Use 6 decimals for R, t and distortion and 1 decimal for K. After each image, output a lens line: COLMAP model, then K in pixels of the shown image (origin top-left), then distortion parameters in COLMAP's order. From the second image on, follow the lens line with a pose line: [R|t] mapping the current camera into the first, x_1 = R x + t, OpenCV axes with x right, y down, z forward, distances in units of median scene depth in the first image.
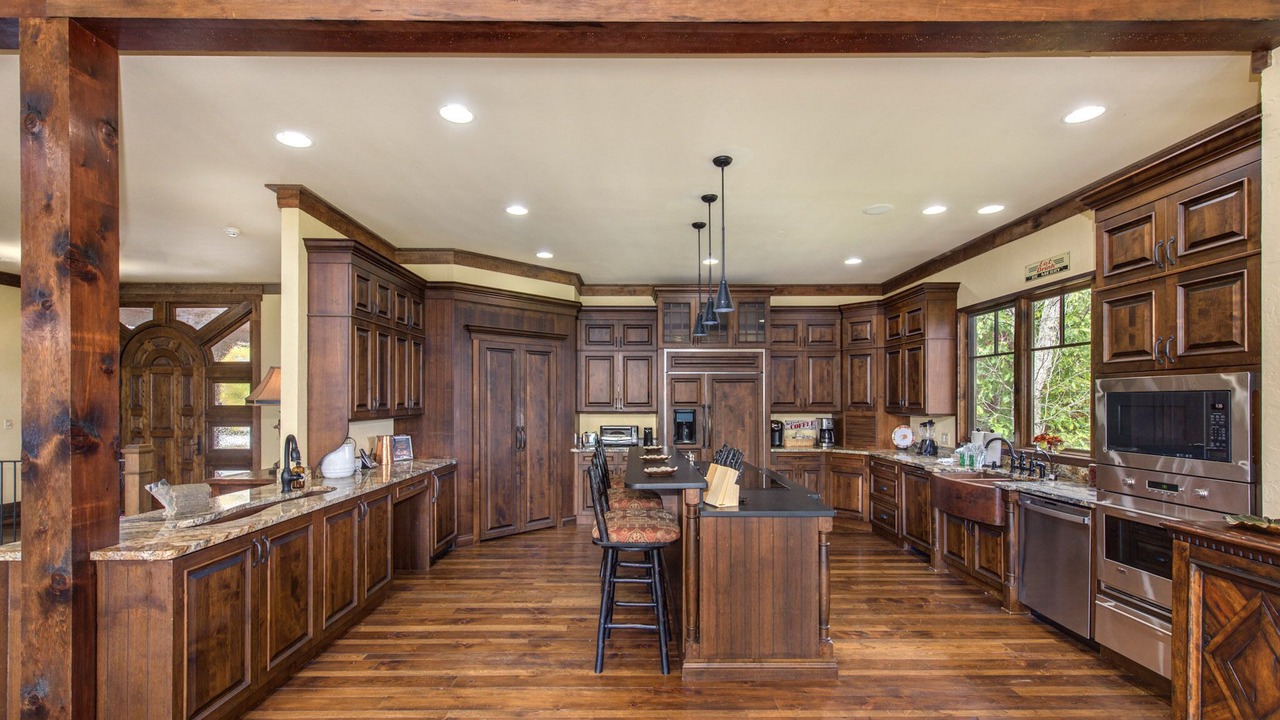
lens RADIAL K [[524.8, 0, 637.1], [0, 524.8, 398.1], [0, 0, 1]] dist [0.012122, -0.000039]
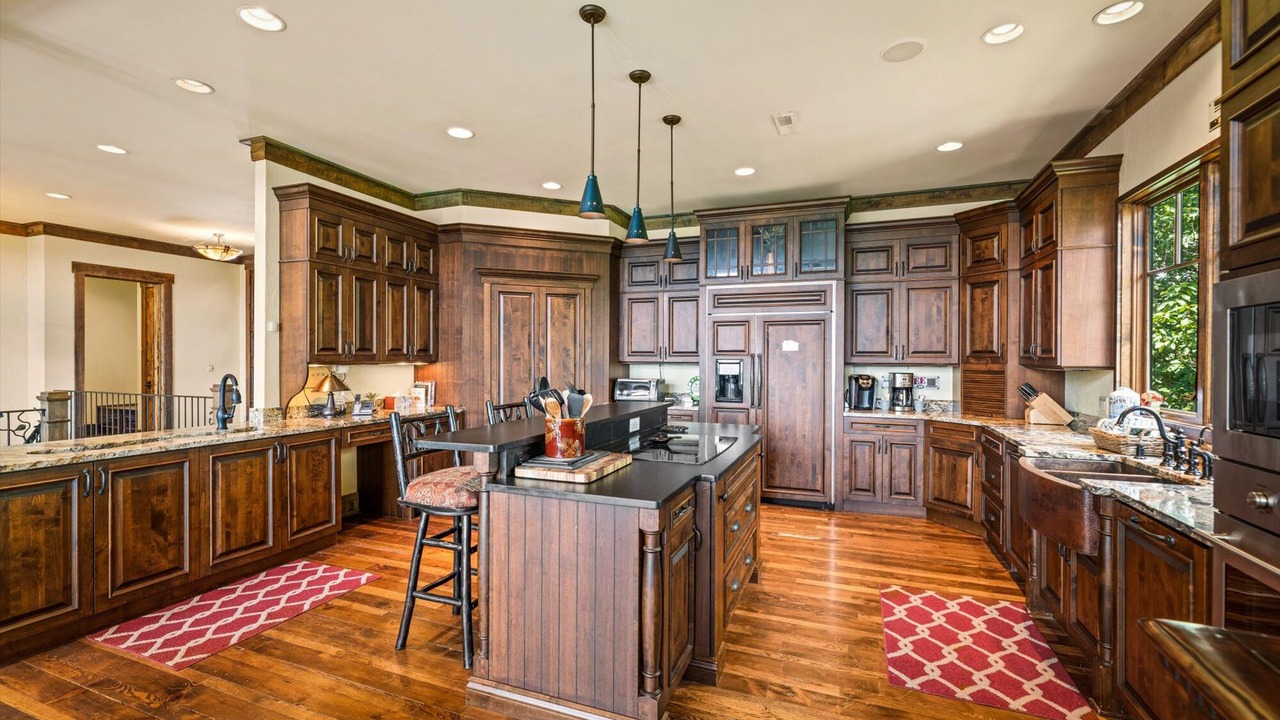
lens RADIAL K [[542.7, 0, 640.0], [0, 542.7, 360.0], [0, 0, 1]] dist [-0.000376, 0.000095]
pose [[0.929660, 0.006028, -0.368368, 0.307906], [-0.002998, 0.999957, 0.008798, 0.017677], [0.368405, -0.007075, 0.929638, 0.189024]]
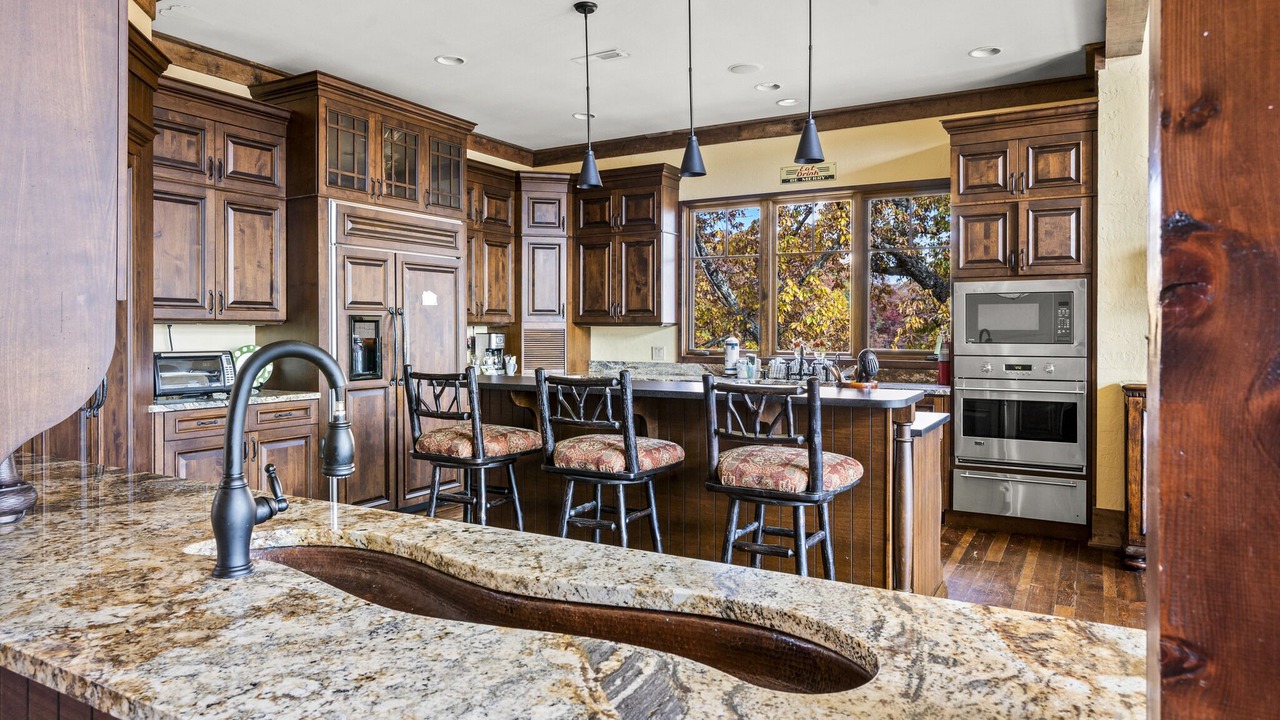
lens RADIAL K [[816.0, 0, 619.5], [0, 816.0, 332.2], [0, 0, 1]] dist [-0.001306, 0.000057]
pose [[0.517549, 0.000470, 0.855653, -0.557525], [-0.005966, 0.999978, 0.003059, 0.038977], [-0.855633, -0.006688, 0.517540, 0.386270]]
